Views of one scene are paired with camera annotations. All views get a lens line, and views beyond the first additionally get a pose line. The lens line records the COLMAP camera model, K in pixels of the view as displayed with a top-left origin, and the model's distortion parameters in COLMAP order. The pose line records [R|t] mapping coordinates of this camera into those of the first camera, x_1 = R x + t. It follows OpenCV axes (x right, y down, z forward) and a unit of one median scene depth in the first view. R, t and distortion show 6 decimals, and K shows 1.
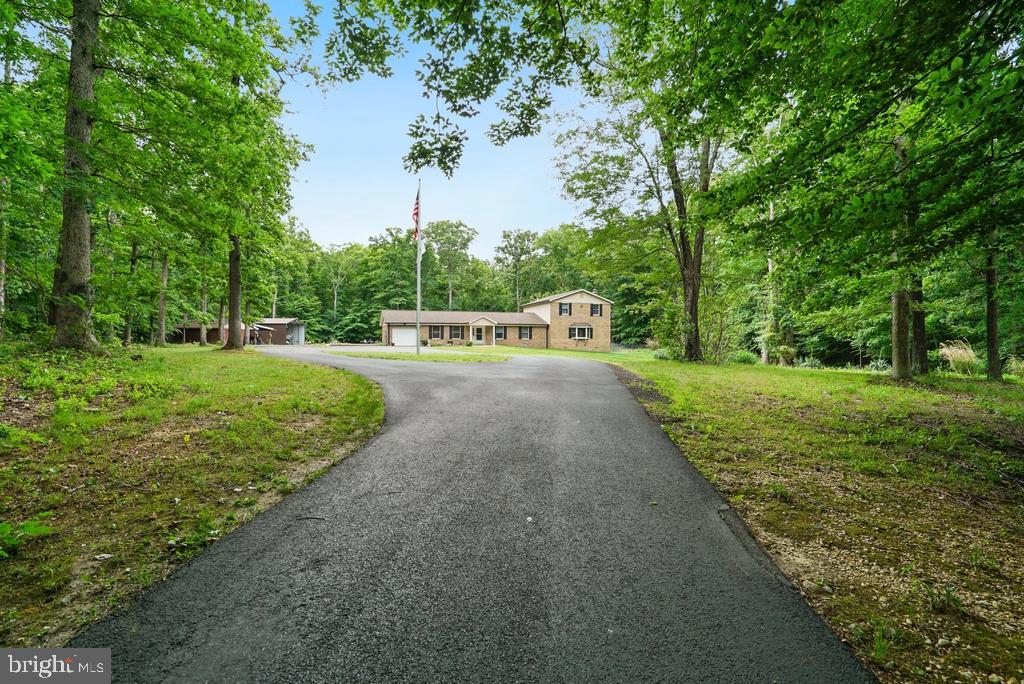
lens RADIAL K [[481.3, 0, 503.9], [0, 481.3, 349.7], [0, 0, 1]] dist [-0.047111, 0.011218]
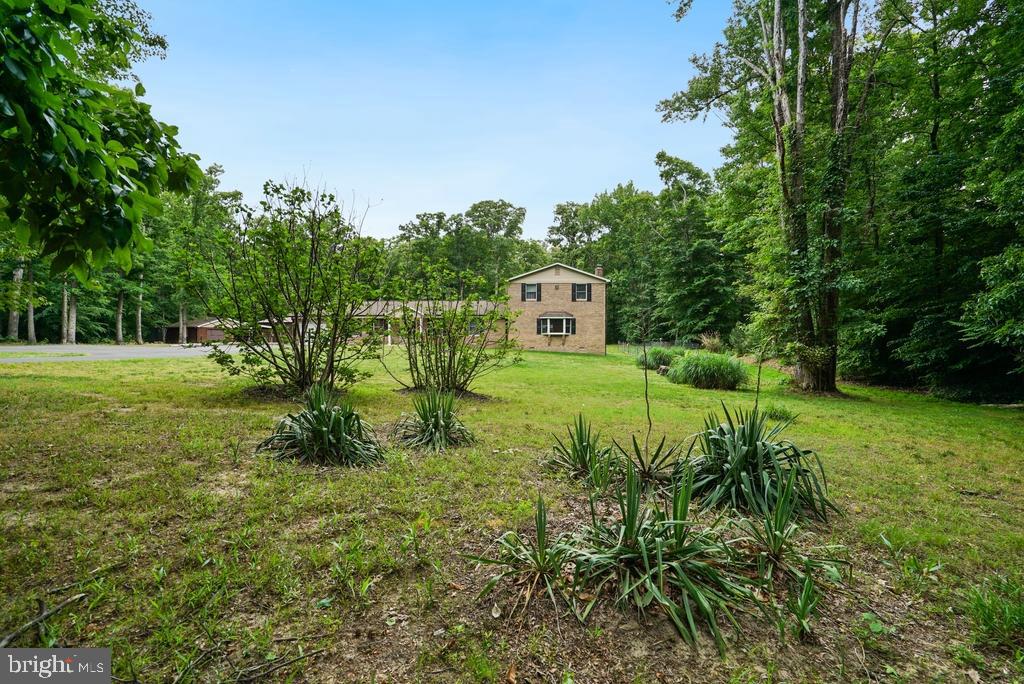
lens RADIAL K [[481.3, 0, 513.3], [0, 481.3, 353.0], [0, 0, 1]] dist [-0.047111, 0.011218]
pose [[0.946777, 0.003539, -0.321872, 0.313520], [-0.002635, 0.999991, 0.003244, 0.001410], [0.321881, -0.002223, 0.946778, 0.314806]]
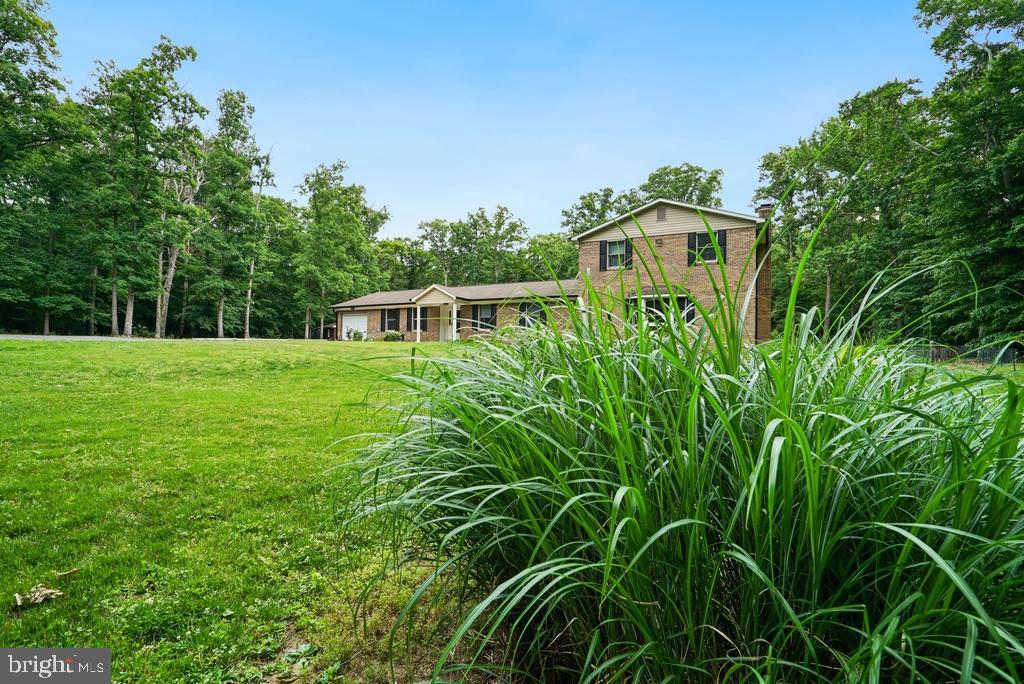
lens RADIAL K [[481.3, 0, 510.9], [0, 481.3, 346.9], [0, 0, 1]] dist [-0.047111, 0.011218]
pose [[0.667496, 0.000765, -0.744613, 0.357240], [-0.028710, 0.999282, -0.024710, 0.006713], [0.744060, 0.037871, 0.667039, 0.631257]]
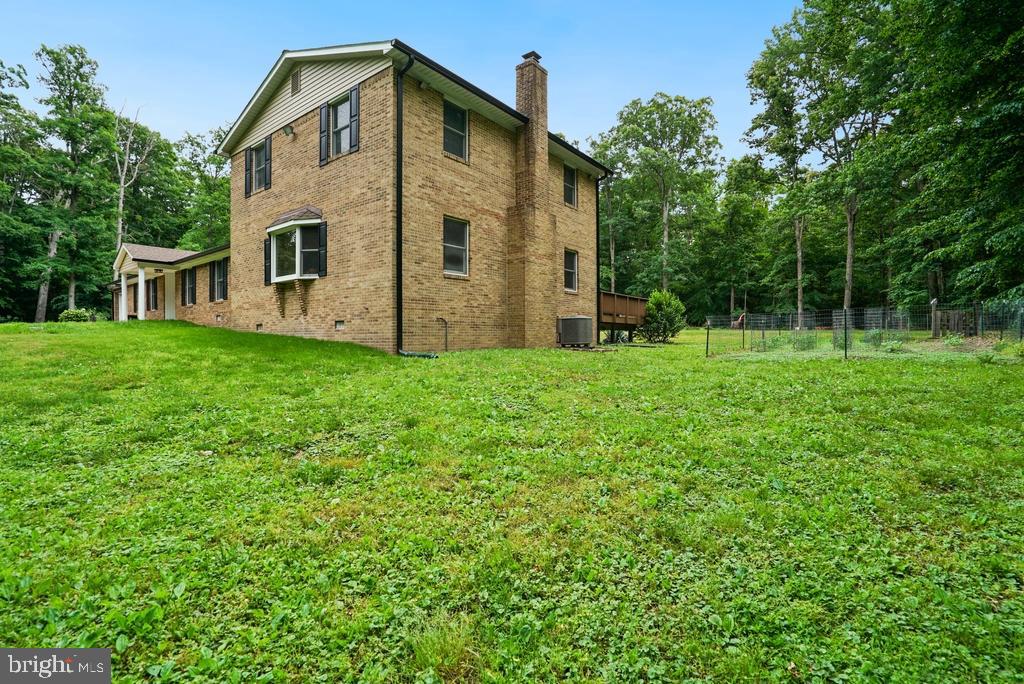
lens RADIAL K [[481.3, 0, 515.5], [0, 481.3, 339.2], [0, 0, 1]] dist [-0.047111, 0.011218]
pose [[0.552900, -0.002778, -0.833243, 0.382113], [-0.008663, 0.999921, -0.009082, 0.003811], [0.833203, 0.012240, 0.552832, 0.933310]]
